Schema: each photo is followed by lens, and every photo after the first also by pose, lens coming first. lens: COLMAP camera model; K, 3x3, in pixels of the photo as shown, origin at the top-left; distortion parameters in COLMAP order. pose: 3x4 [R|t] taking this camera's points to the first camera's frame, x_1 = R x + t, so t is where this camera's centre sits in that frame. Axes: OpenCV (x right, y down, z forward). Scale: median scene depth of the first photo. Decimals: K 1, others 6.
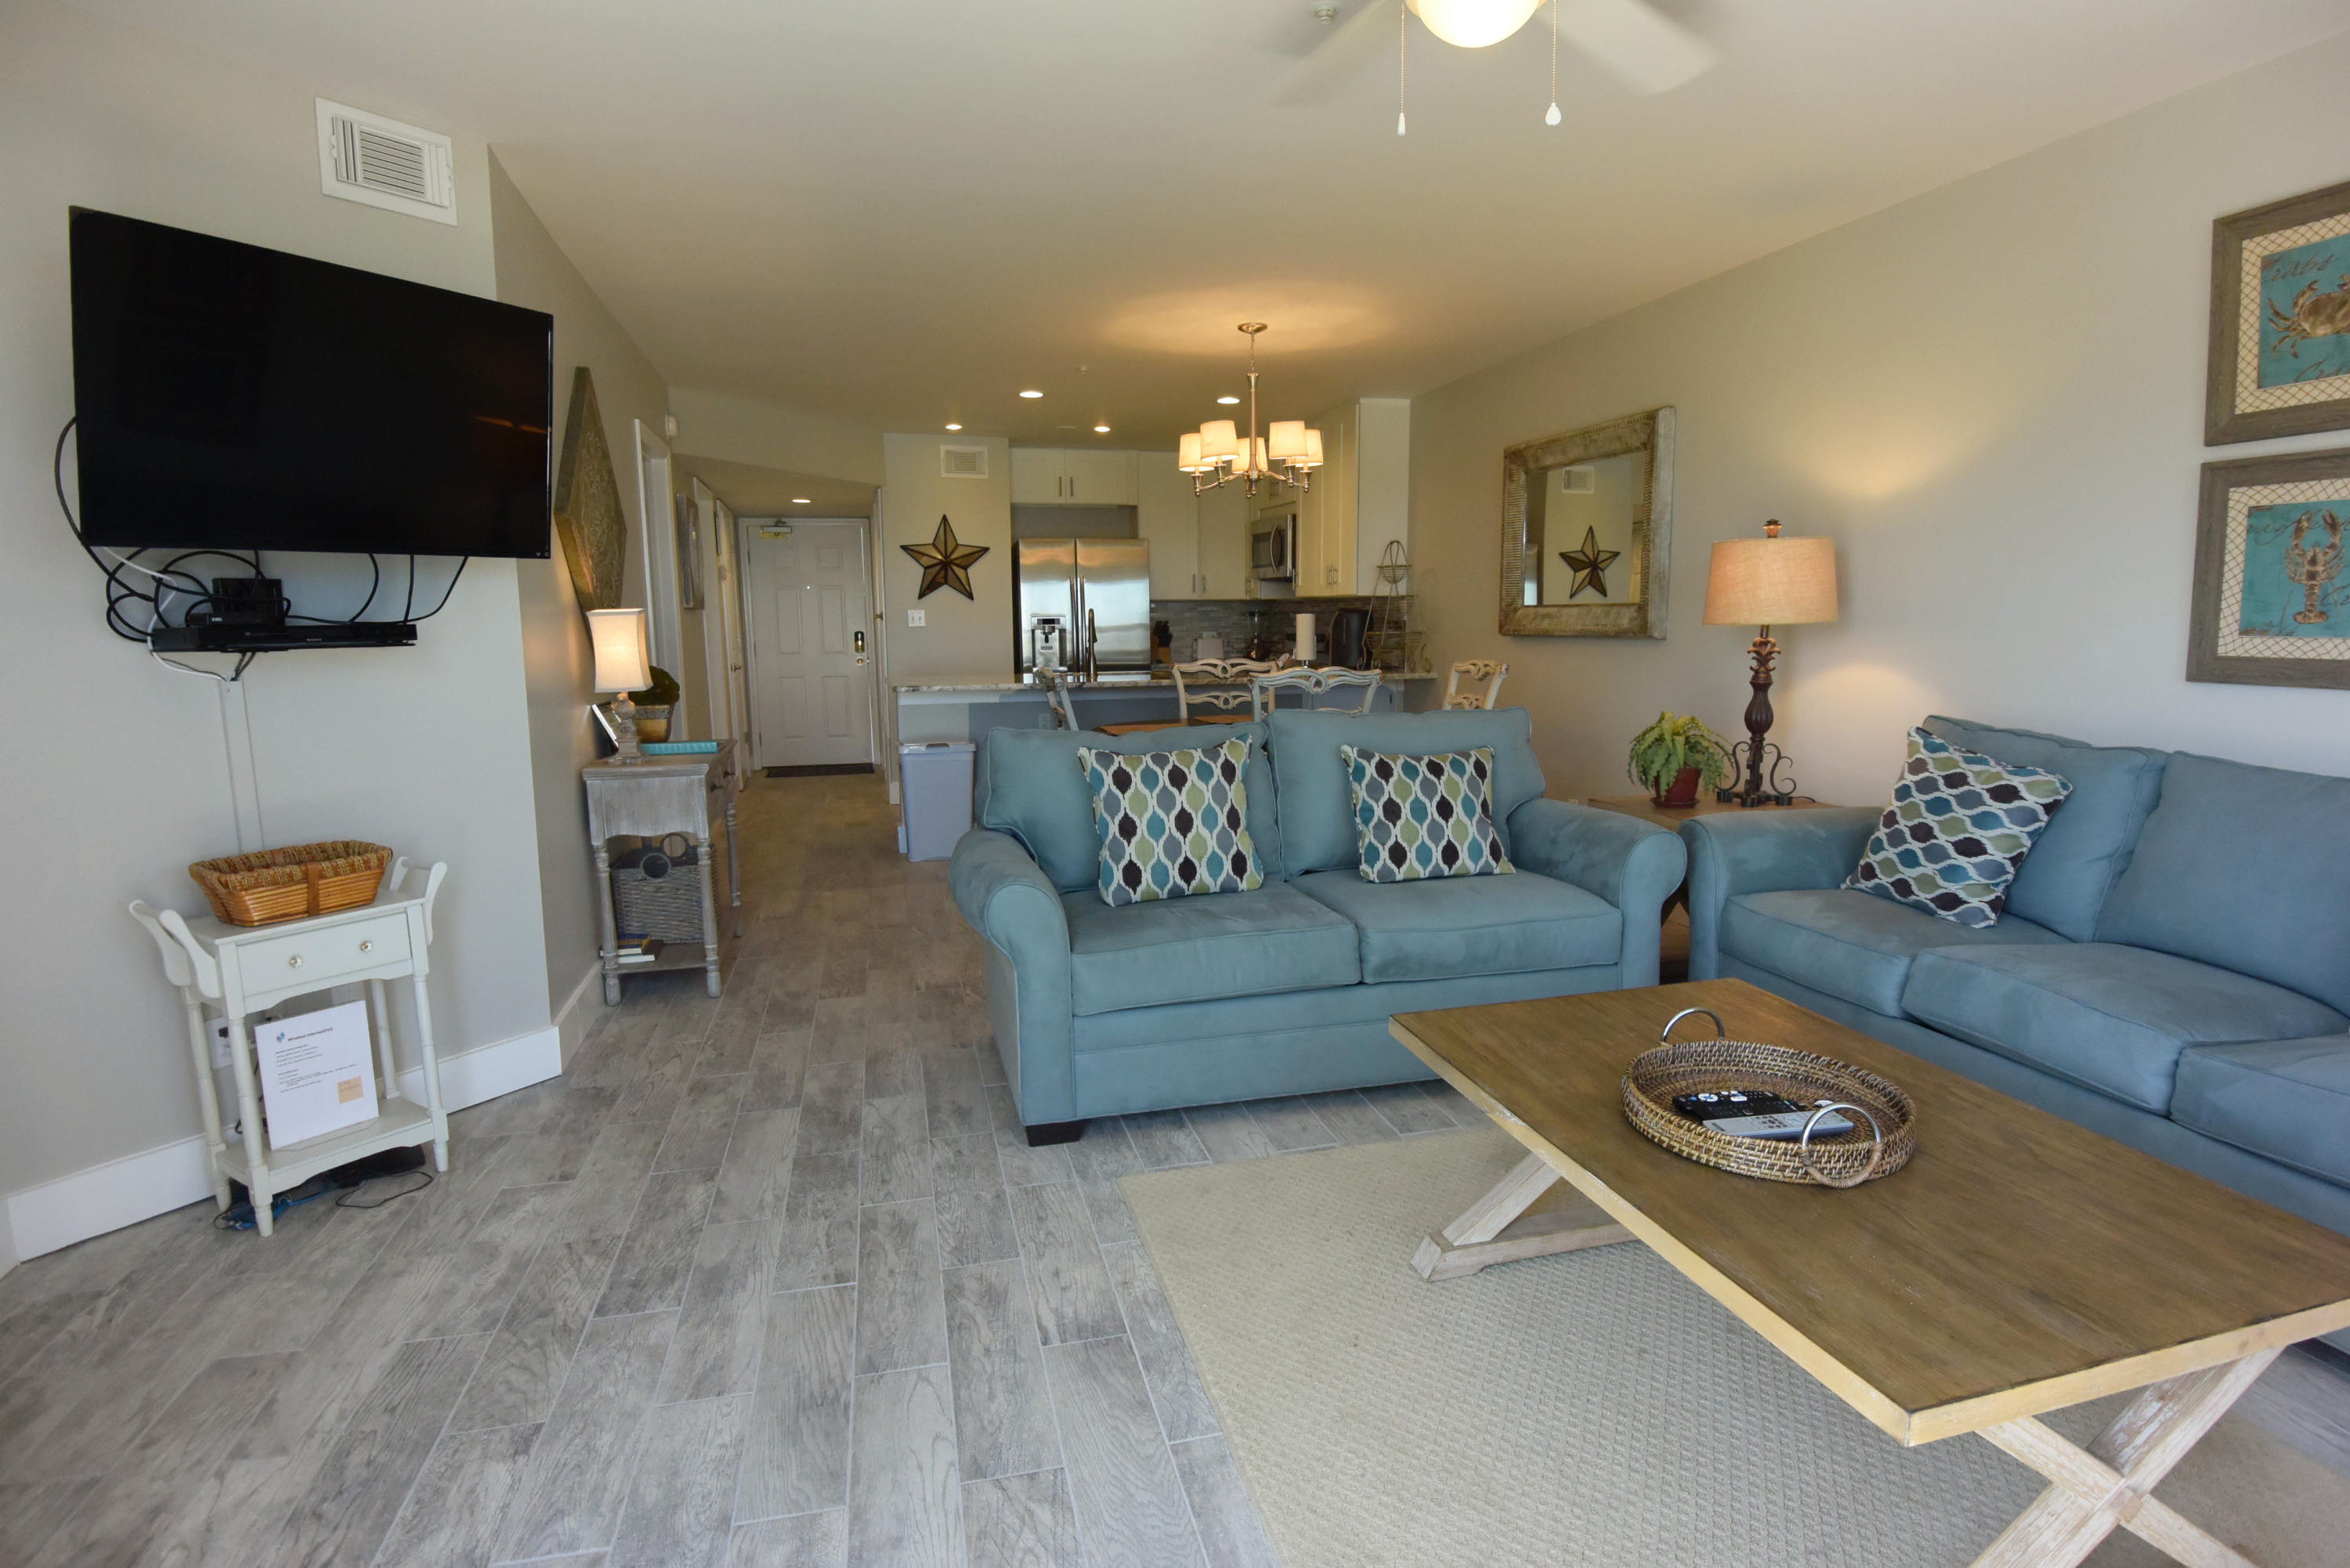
lens RADIAL K [[1228.4, 0, 1183.8], [0, 1228.4, 798.2], [0, 0, 1]] dist [-0.010505, -0.017949]
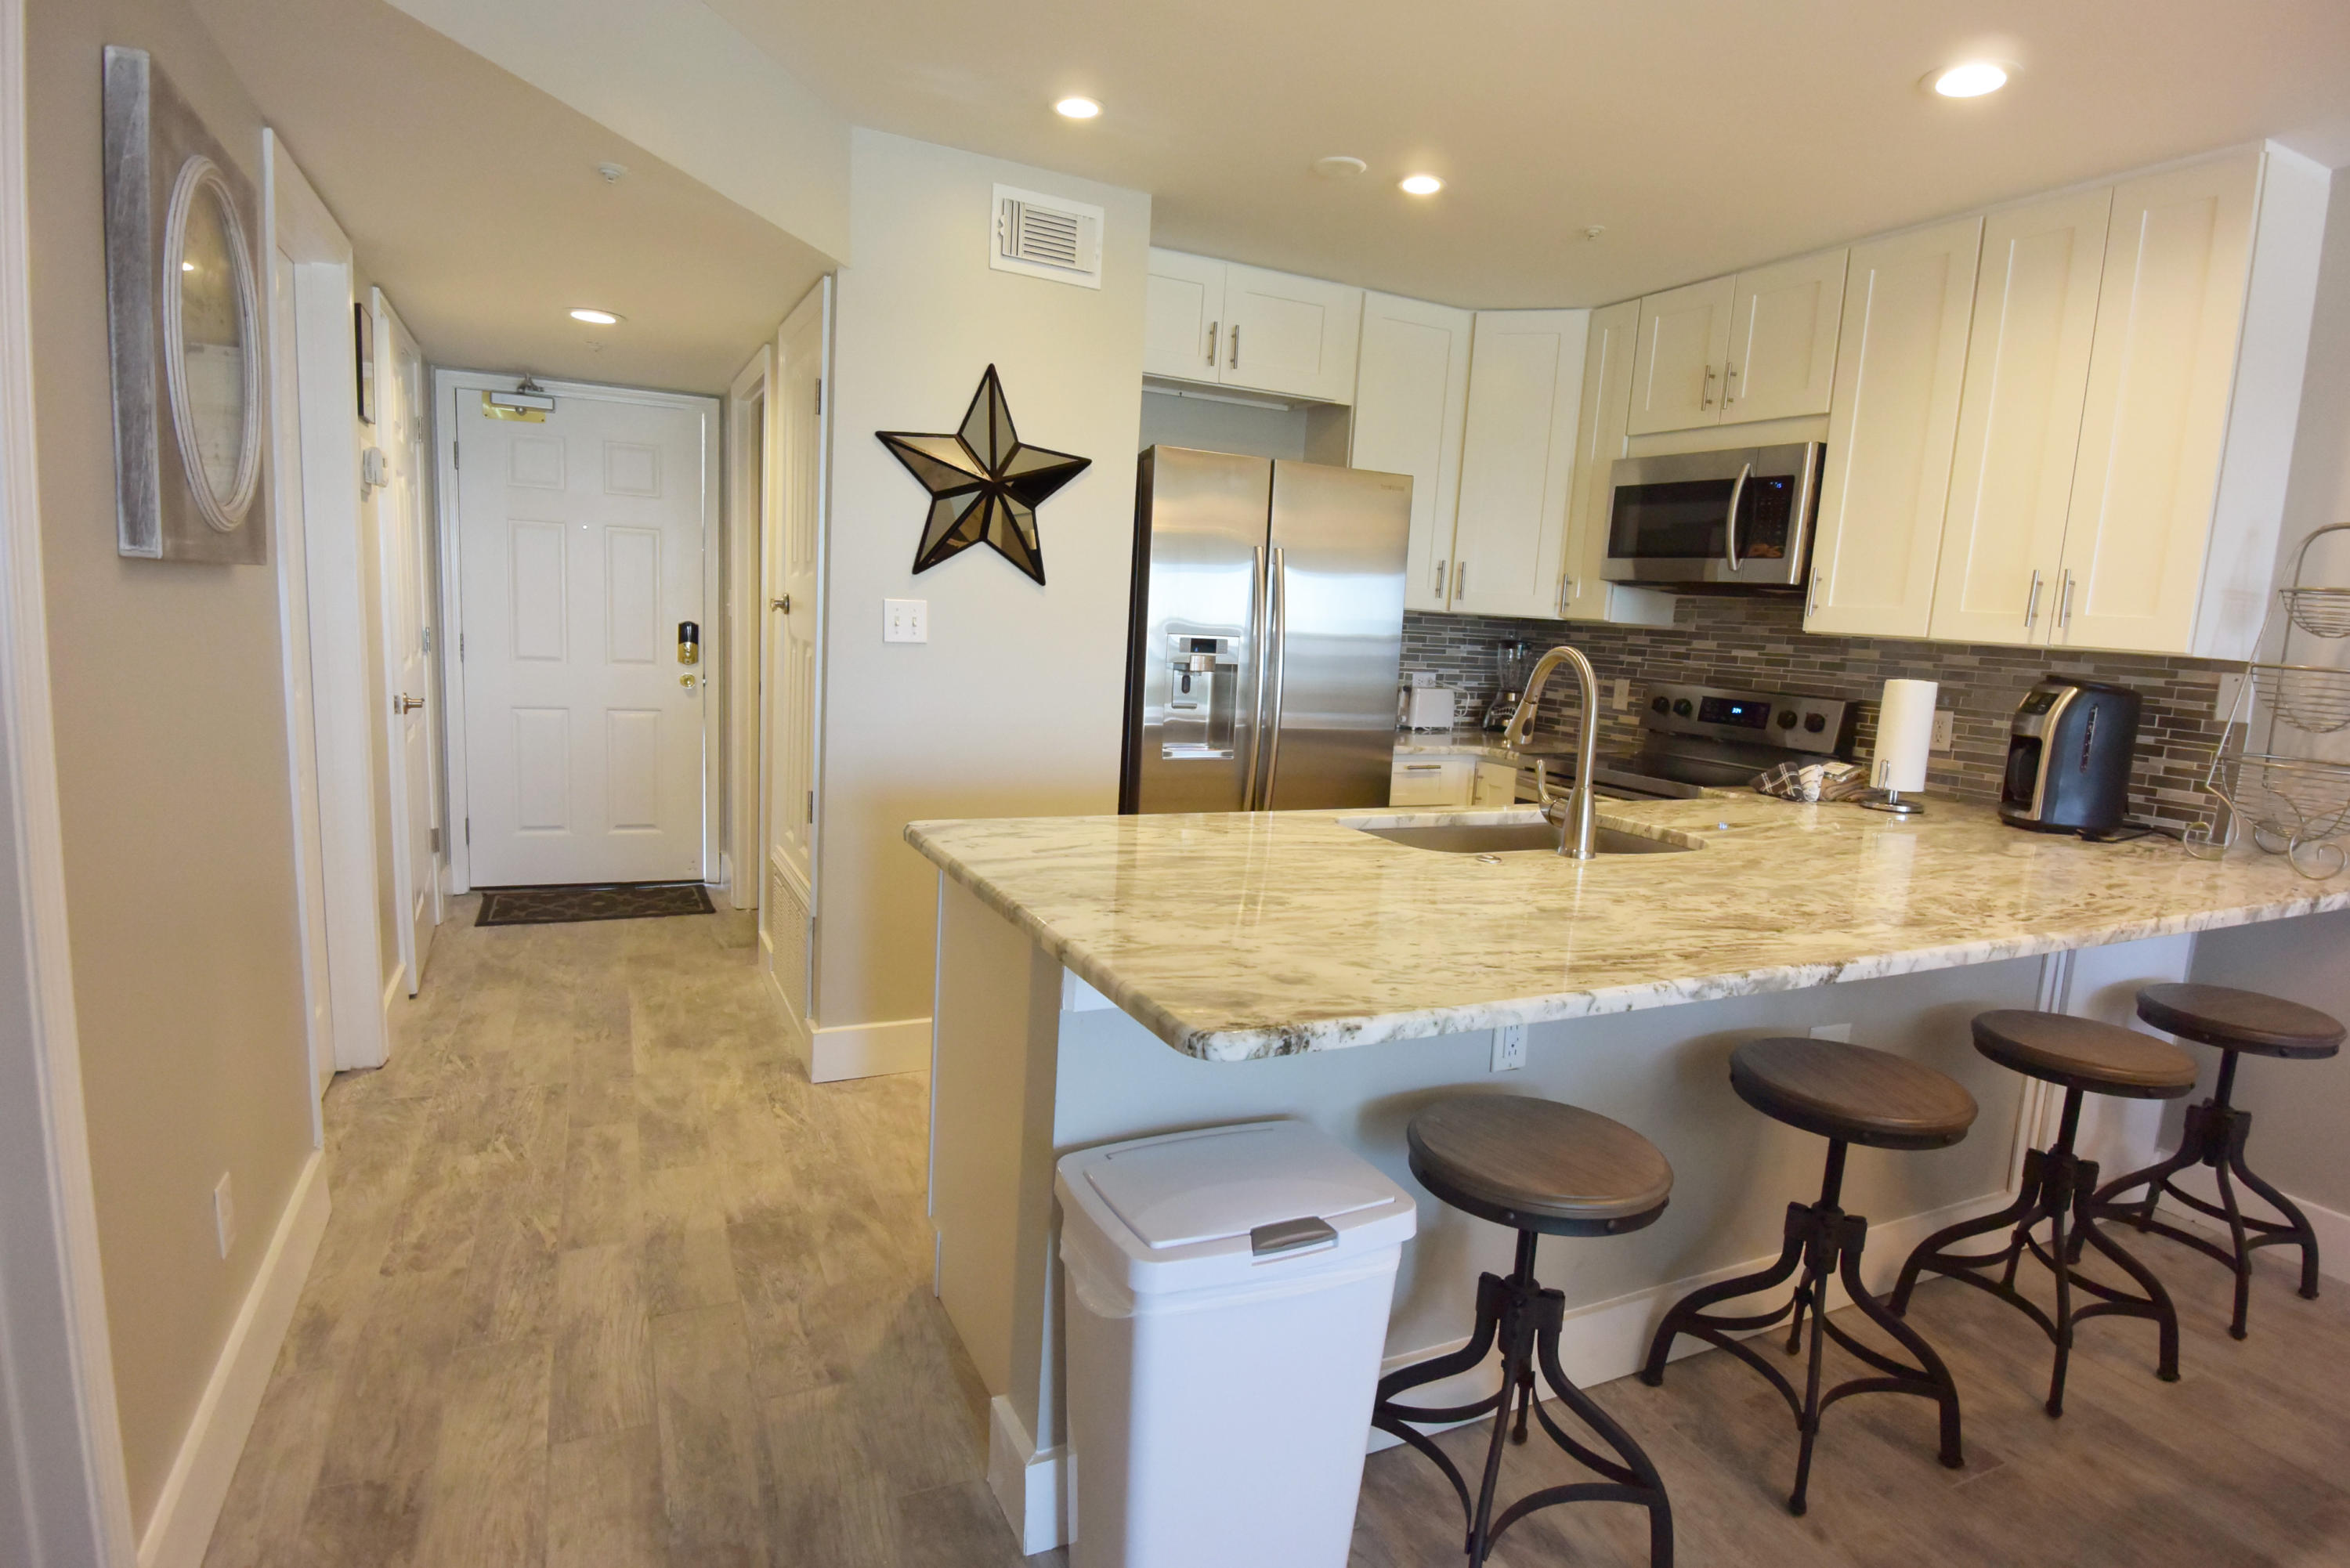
lens RADIAL K [[1228.4, 0, 1184.7], [0, 1228.4, 794.1], [0, 0, 1]] dist [-0.010505, -0.017949]
pose [[0.980016, 0.037163, 0.195418, -0.203269], [-0.038571, 0.999250, 0.003404, -0.095052], [-0.195144, -0.010873, 0.980714, 0.590150]]
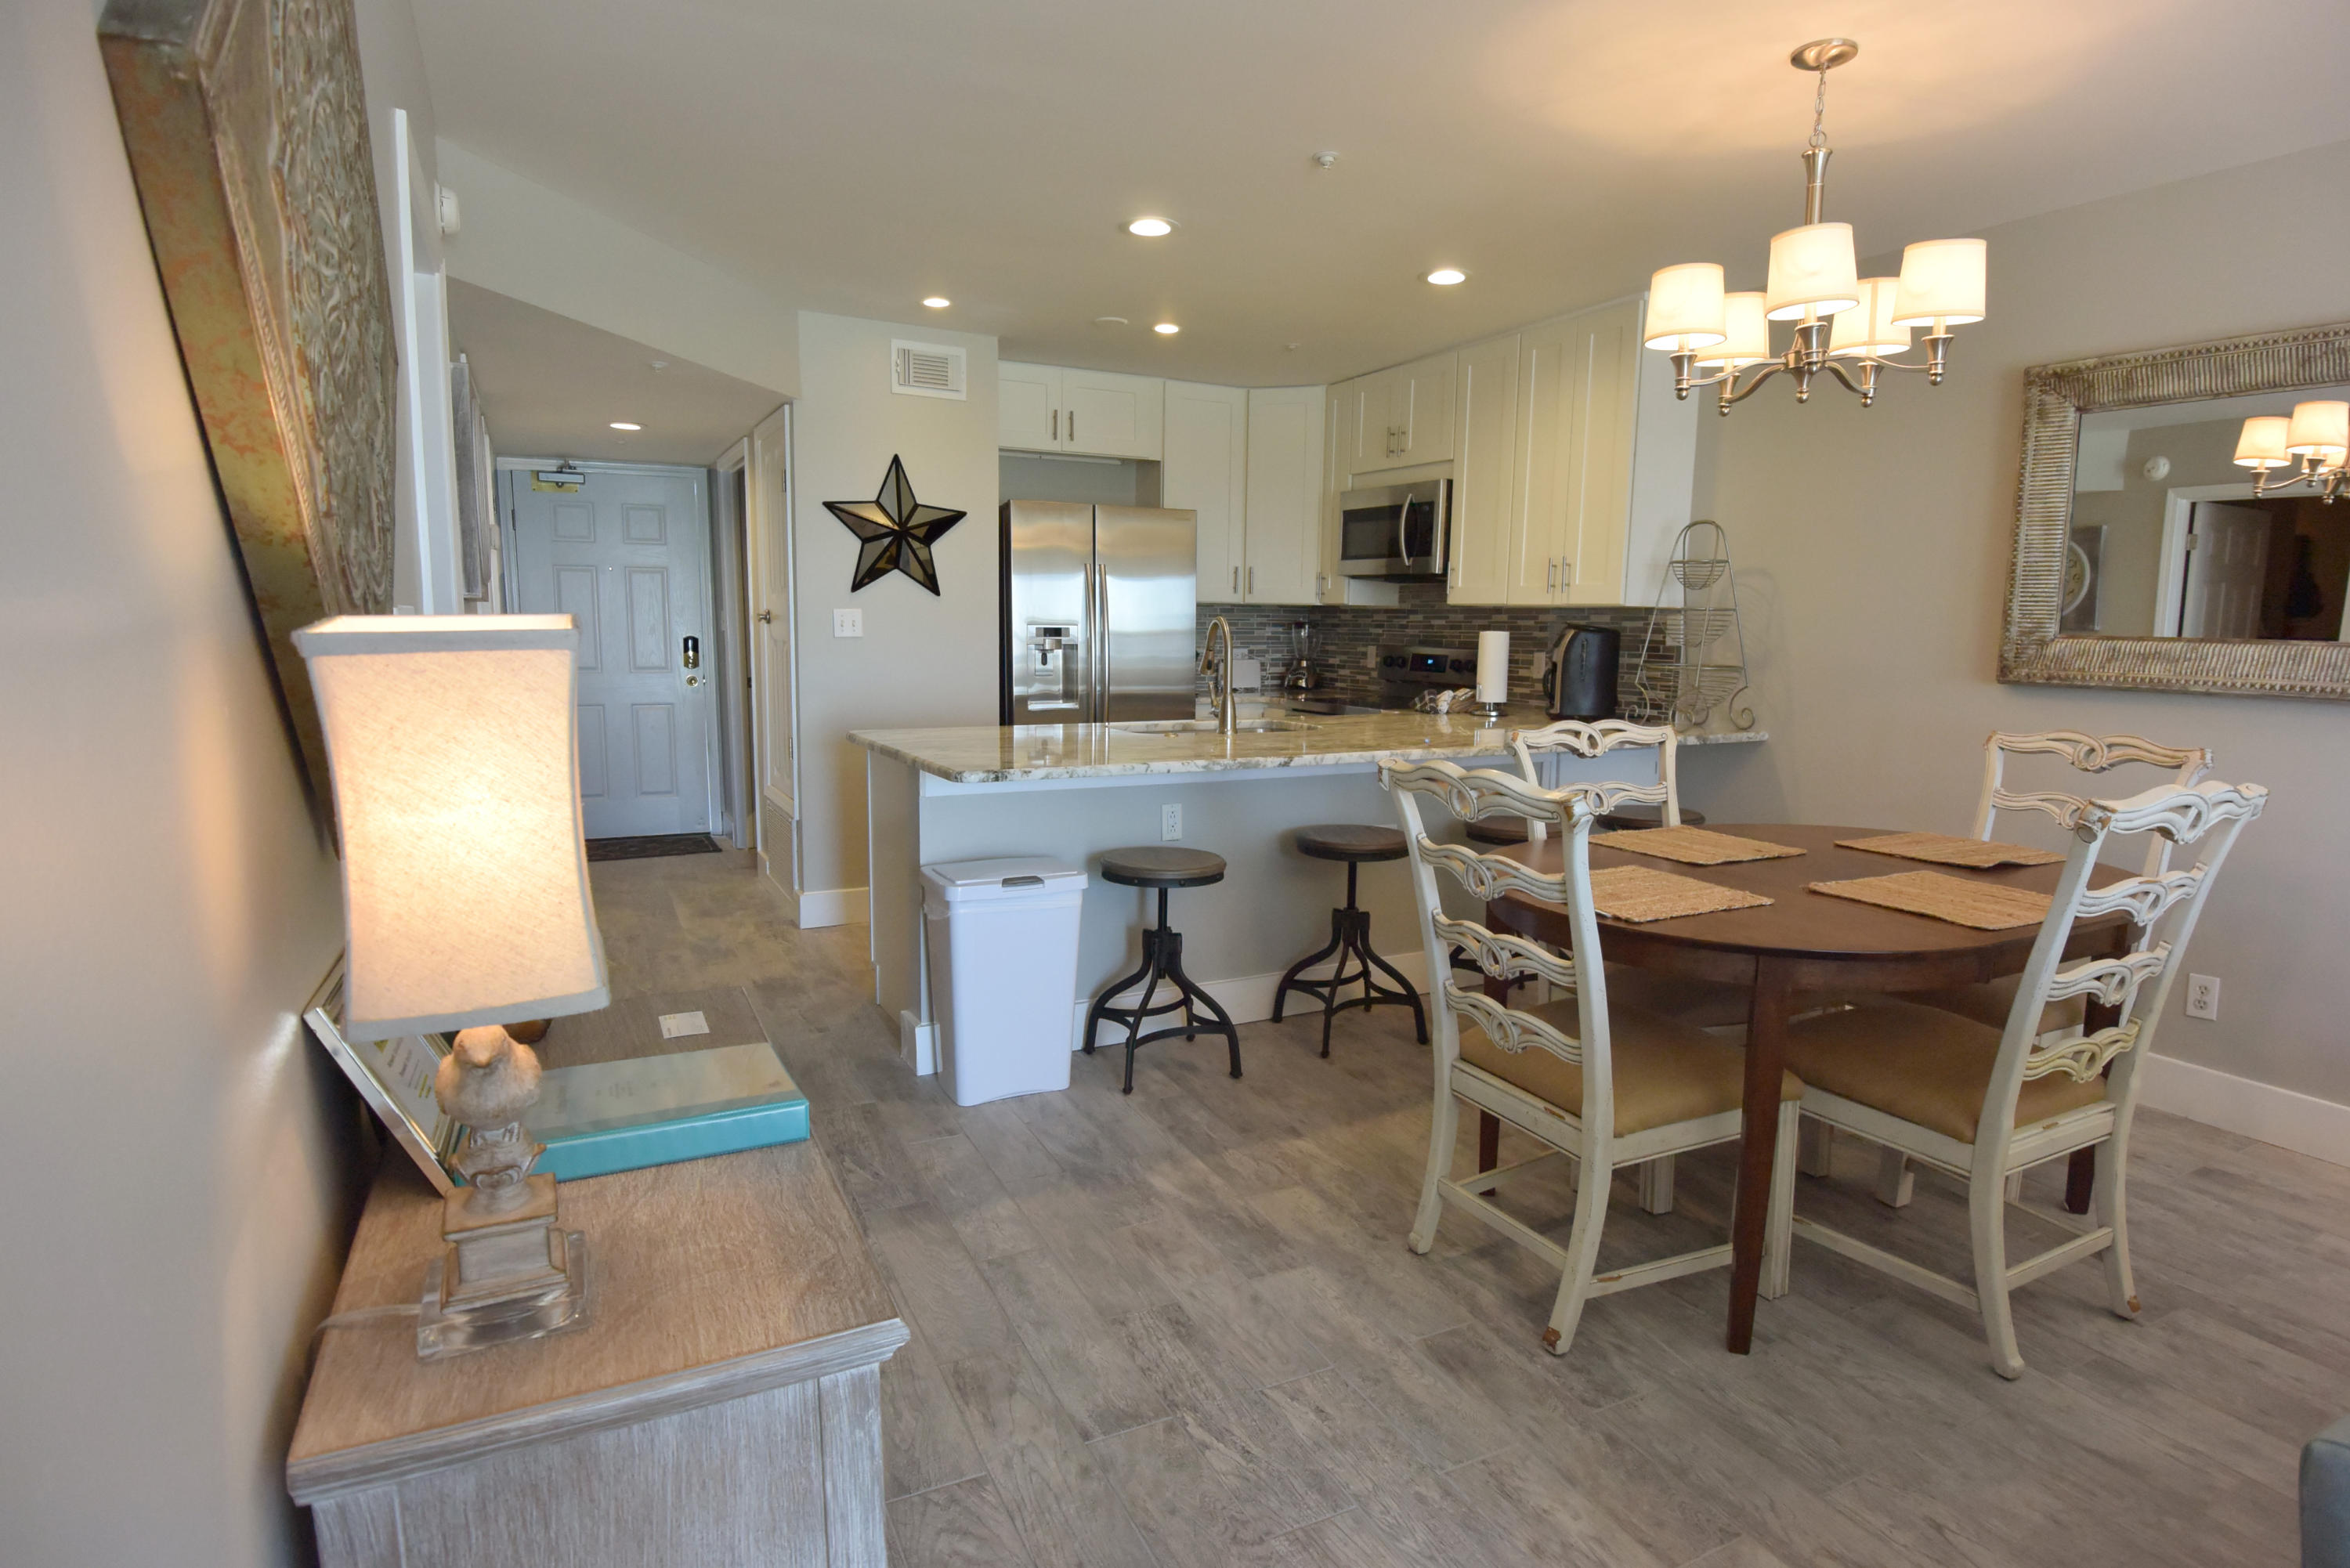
lens RADIAL K [[1228.4, 0, 1183.7], [0, 1228.4, 794.9], [0, 0, 1]] dist [-0.010505, -0.017949]
pose [[0.976776, -0.007626, 0.214128, -0.184767], [0.008349, 0.999962, -0.002473, -0.058259], [-0.214101, 0.004203, 0.976802, 0.368937]]
